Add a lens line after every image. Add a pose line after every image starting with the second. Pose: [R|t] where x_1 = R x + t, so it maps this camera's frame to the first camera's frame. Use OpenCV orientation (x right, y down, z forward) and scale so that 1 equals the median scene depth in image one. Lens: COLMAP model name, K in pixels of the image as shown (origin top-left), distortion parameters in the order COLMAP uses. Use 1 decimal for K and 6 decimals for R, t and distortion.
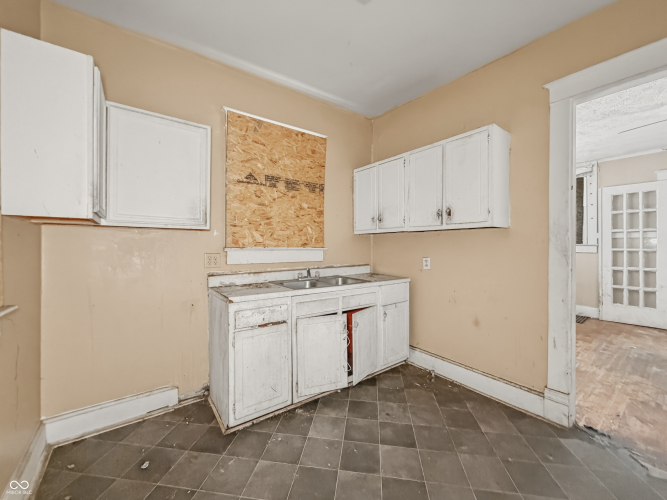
lens RADIAL K [[272.3, 0, 334.1], [0, 272.3, 247.3], [0, 0, 1]] dist [-0.002345, 0.001645]
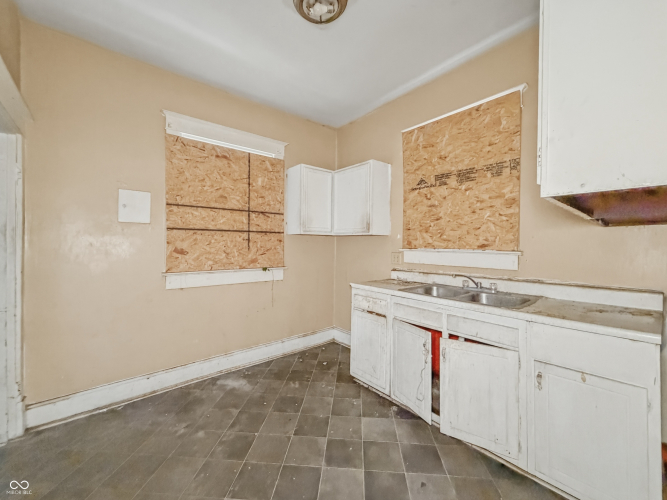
lens RADIAL K [[272.3, 0, 330.5], [0, 272.3, 247.4], [0, 0, 1]] dist [-0.002345, 0.001645]
pose [[0.048120, 0.012711, -0.998761, 0.728193], [-0.009501, 0.999880, 0.012267, -0.013114], [0.998796, 0.008899, 0.048235, 0.583402]]
